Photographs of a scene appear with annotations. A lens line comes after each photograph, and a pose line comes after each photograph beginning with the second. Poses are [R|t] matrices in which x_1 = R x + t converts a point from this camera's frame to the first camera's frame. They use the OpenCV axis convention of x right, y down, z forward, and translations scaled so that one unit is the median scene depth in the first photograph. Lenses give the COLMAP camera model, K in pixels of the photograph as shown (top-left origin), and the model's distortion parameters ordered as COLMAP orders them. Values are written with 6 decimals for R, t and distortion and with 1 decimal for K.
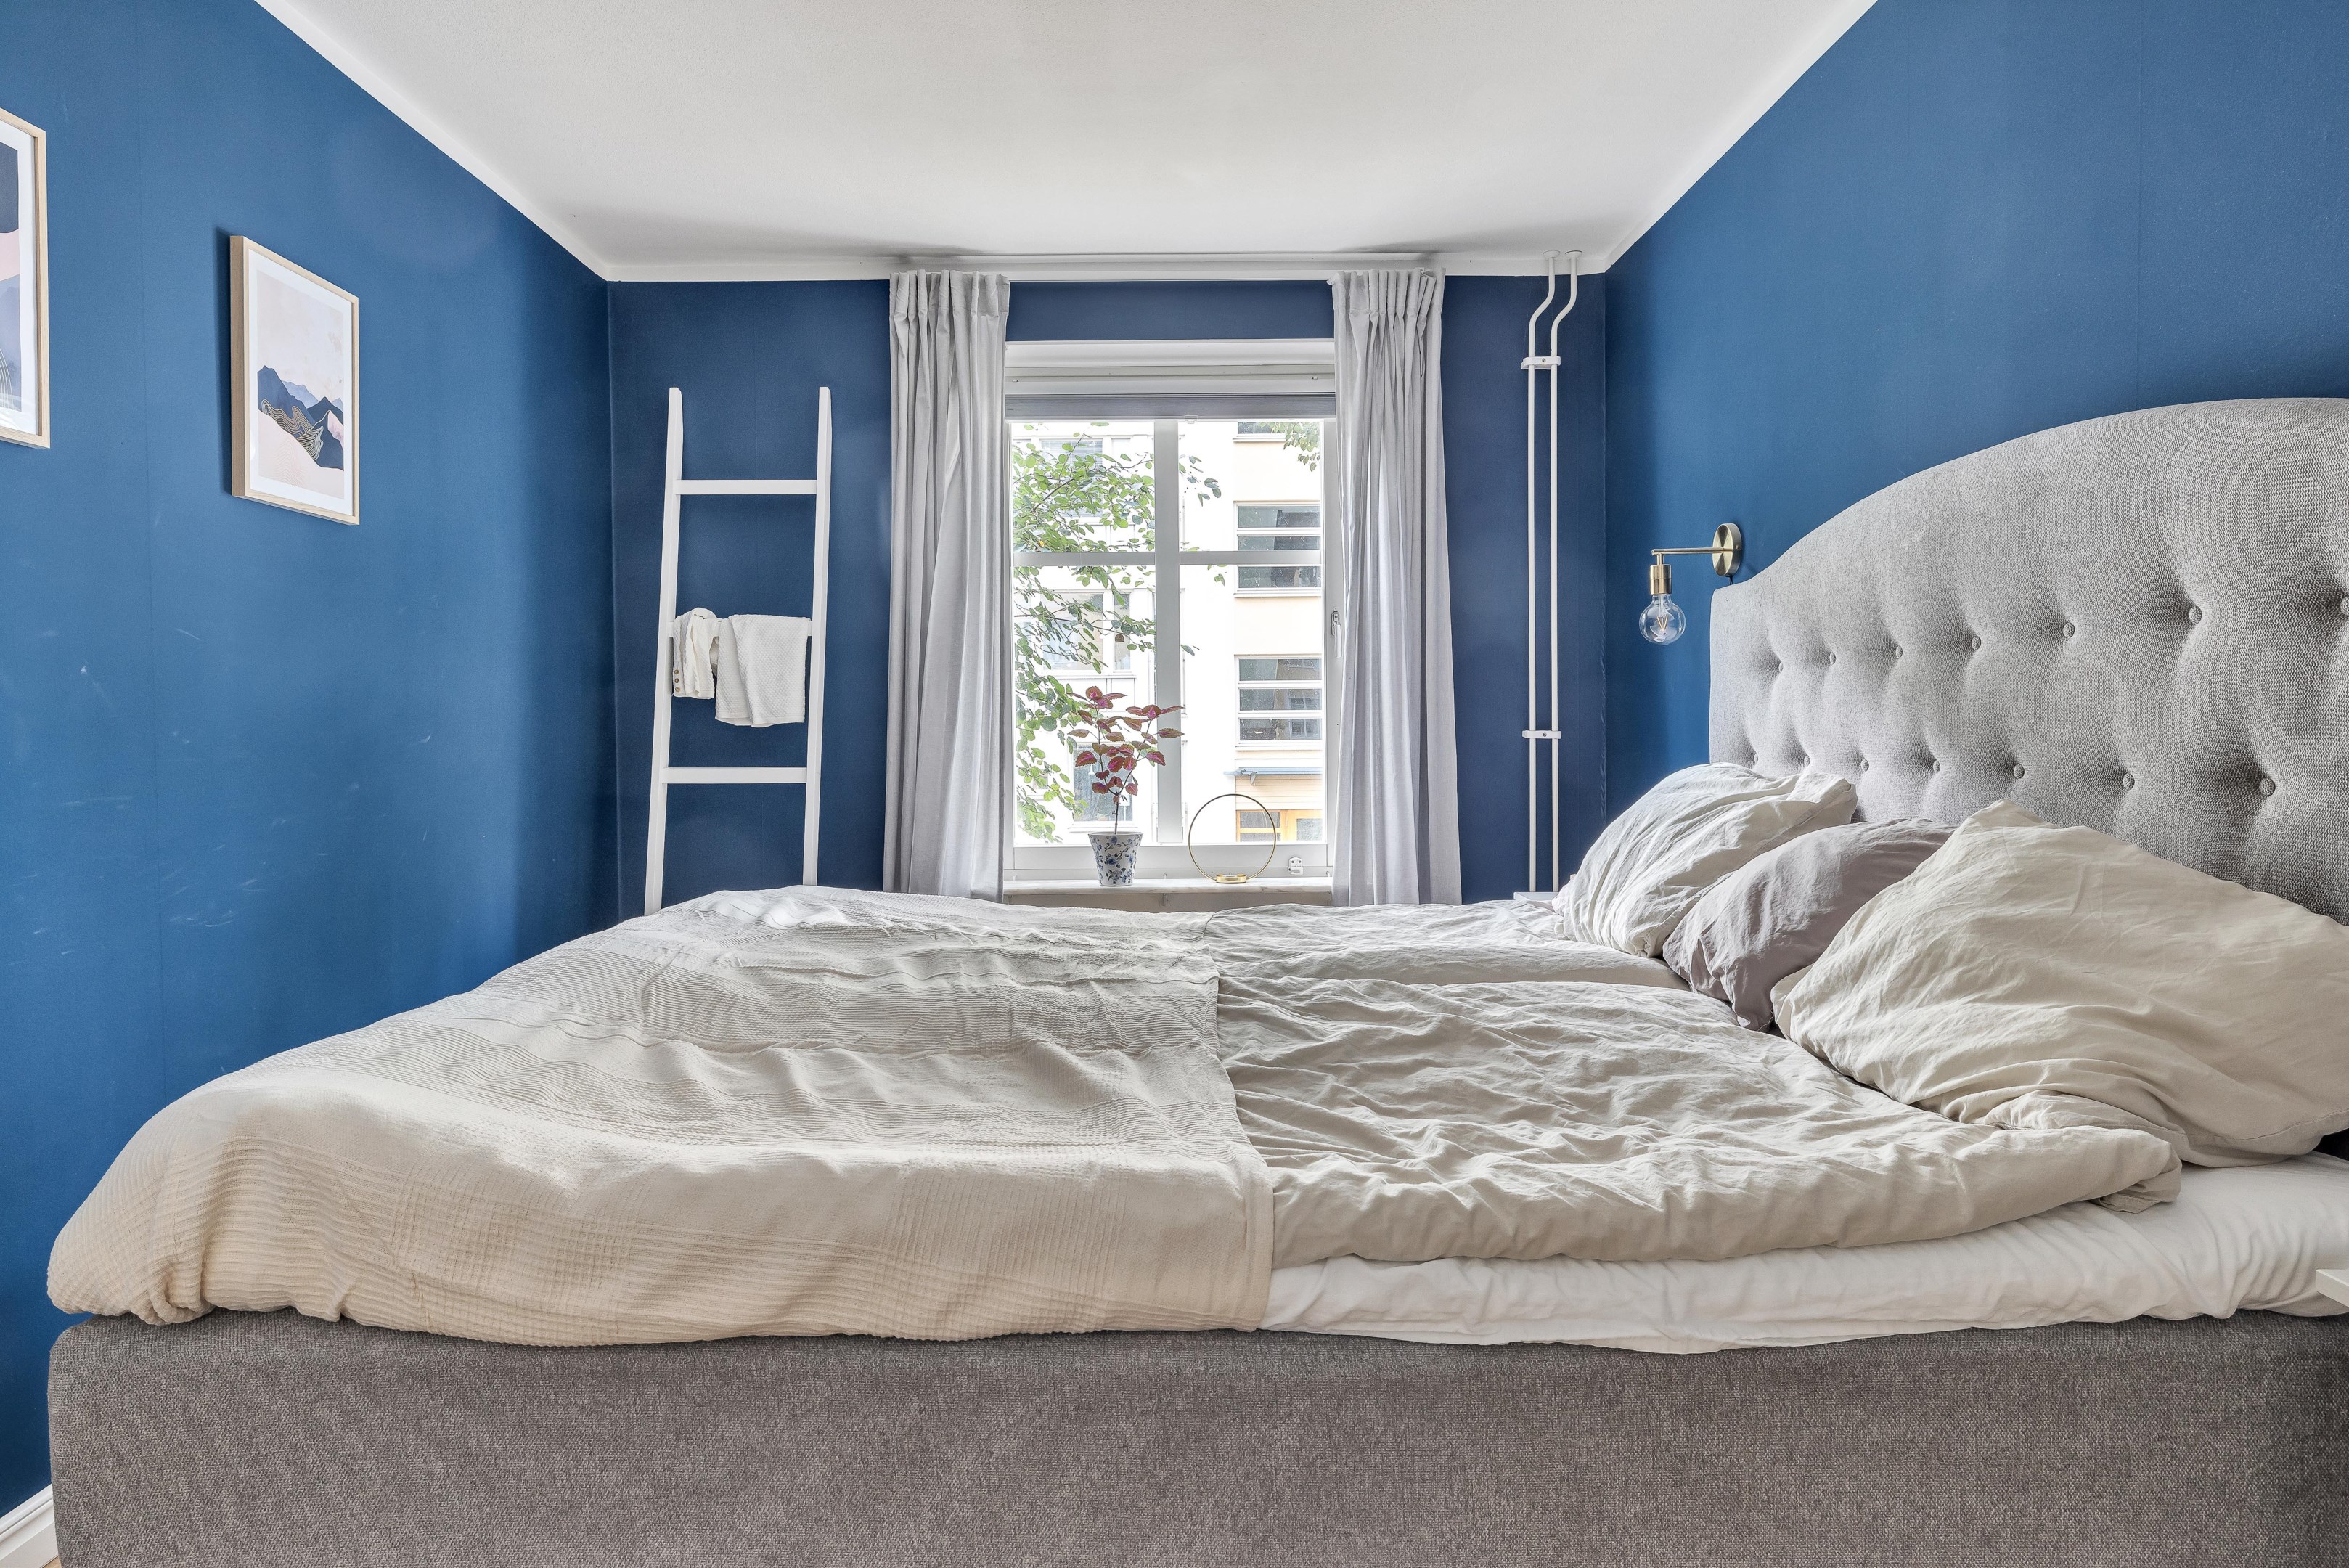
lens RADIAL K [[1378.1, 0, 1175.2], [0, 1378.1, 765.3], [0, 0, 1]] dist [-0.004002, 0.004343]
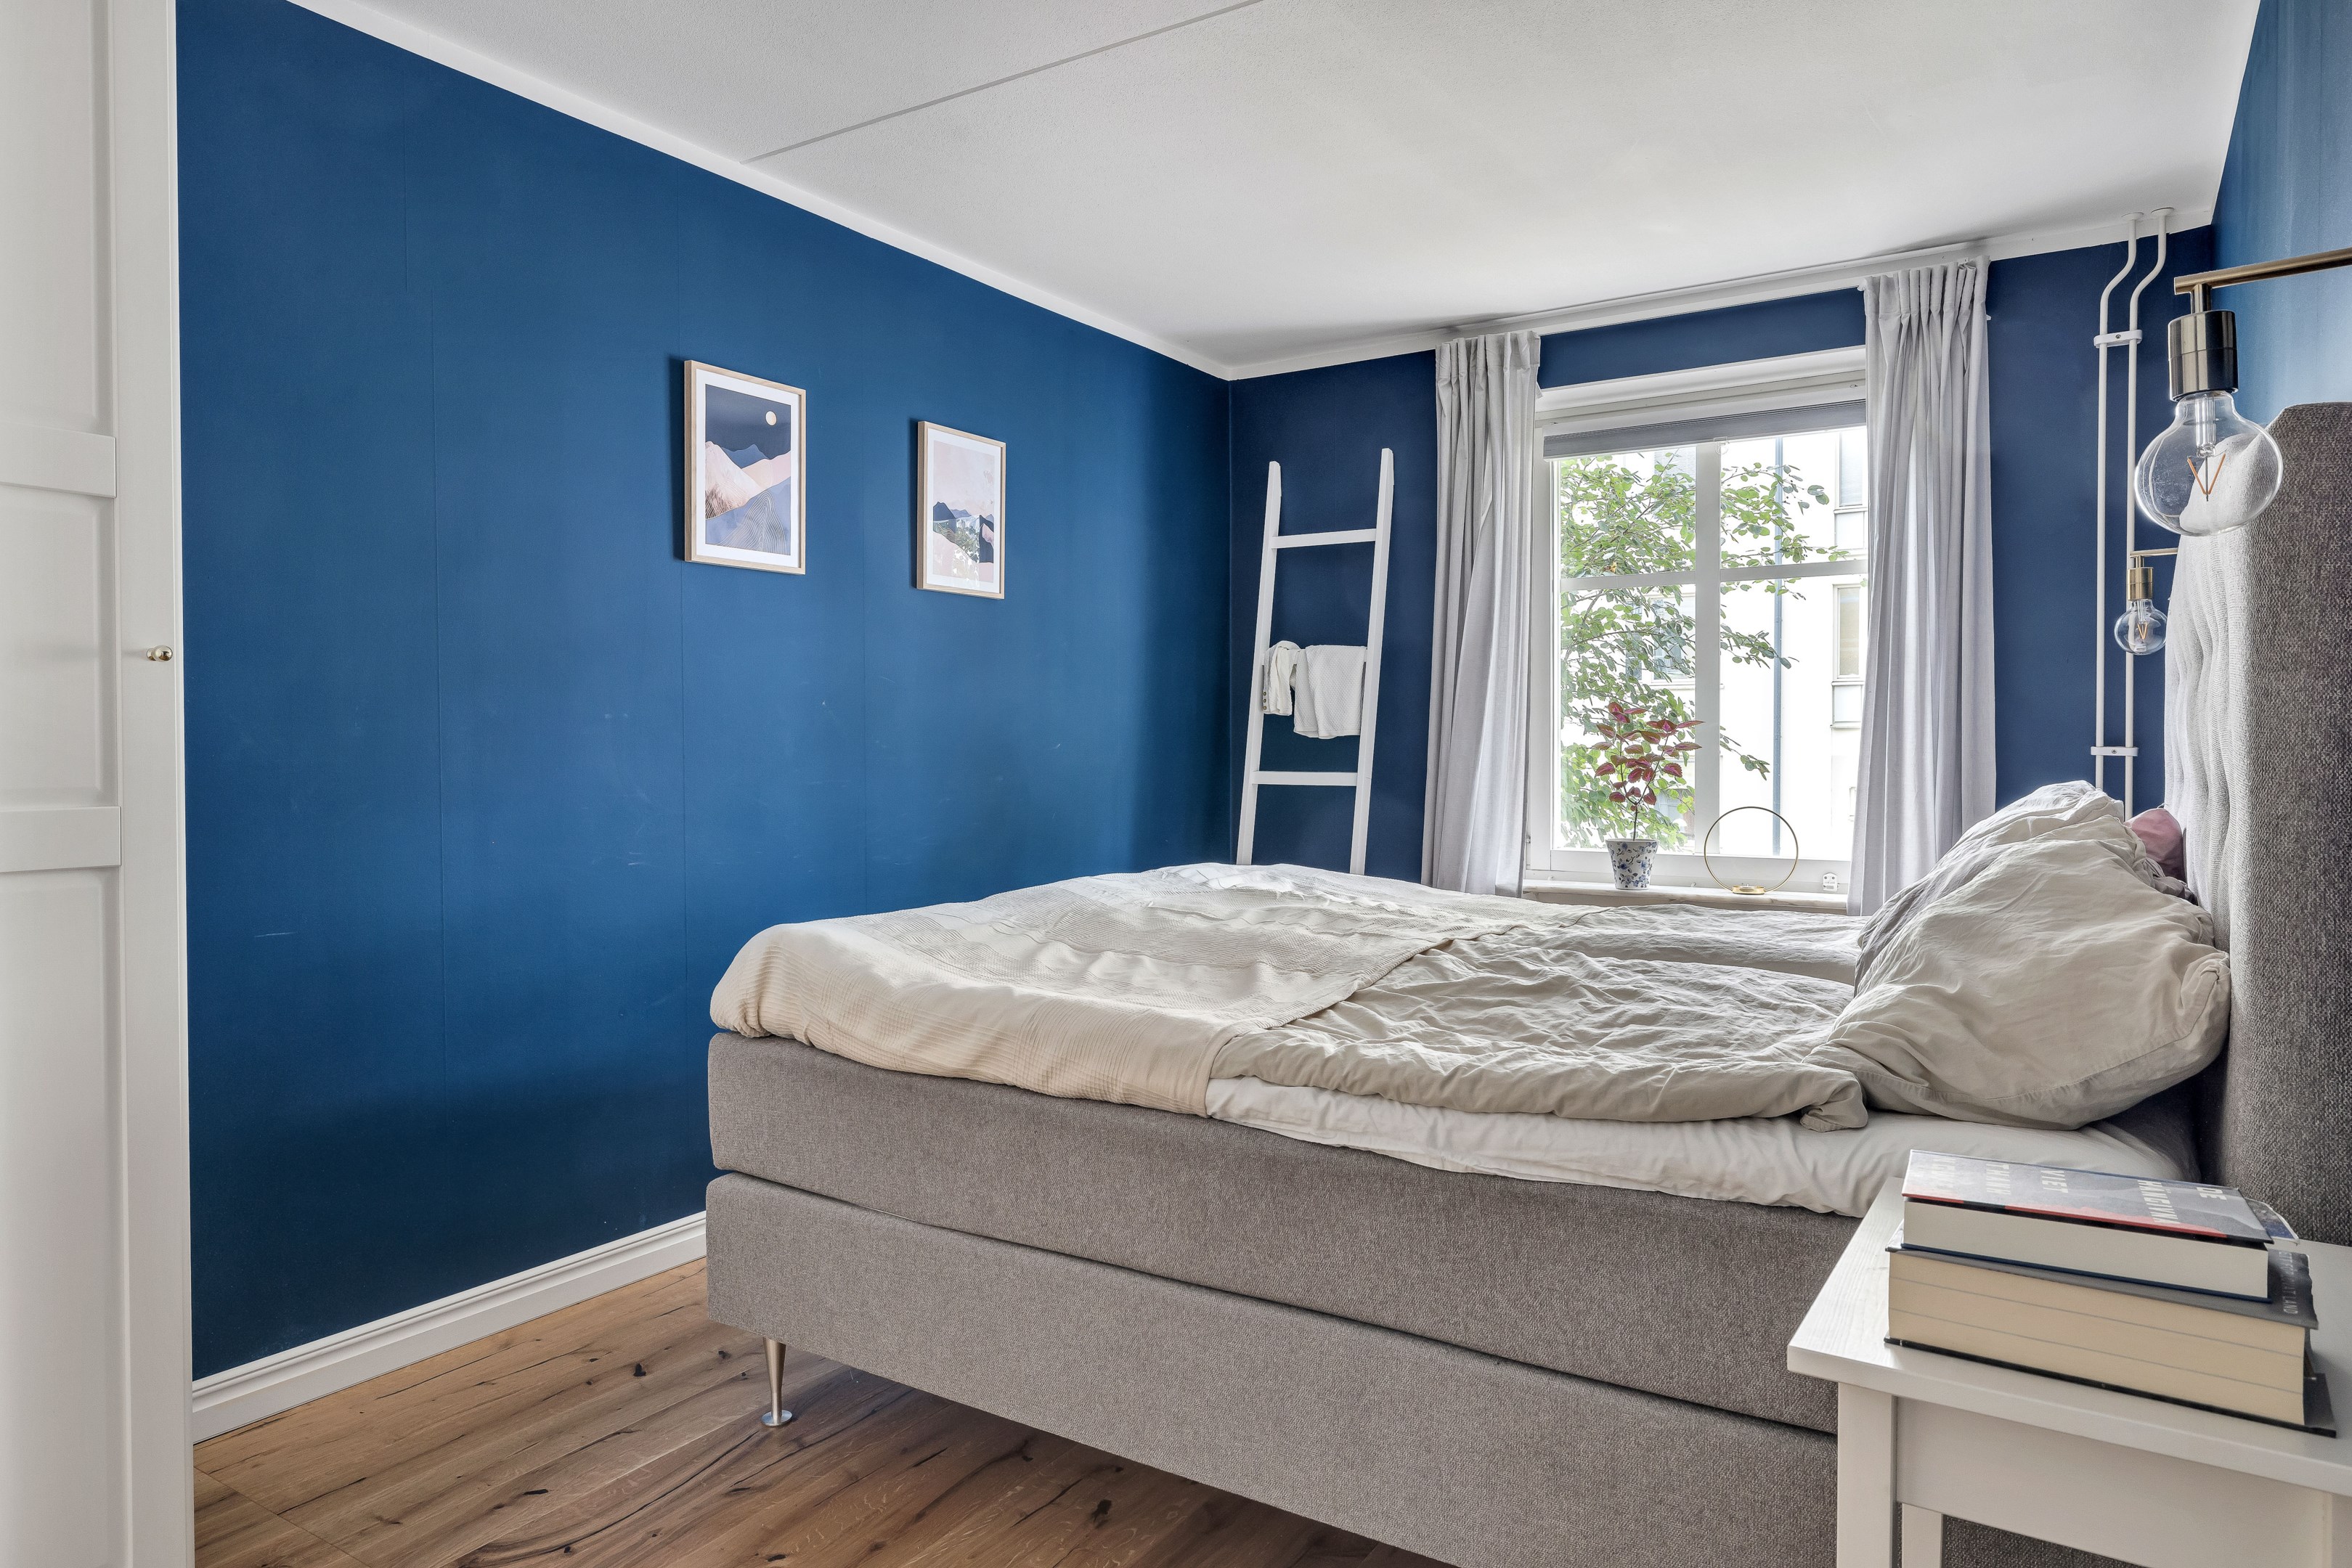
lens RADIAL K [[1427.8, 0, 1176.0], [0, 1427.8, 784.0], [0, 0, 1]] dist [-0.001680, 0.001634]
pose [[0.842615, 0.021736, -0.538078, 0.264814], [-0.019436, 0.999762, 0.009951, 0.001819], [0.538166, 0.002074, 0.842837, -0.122798]]
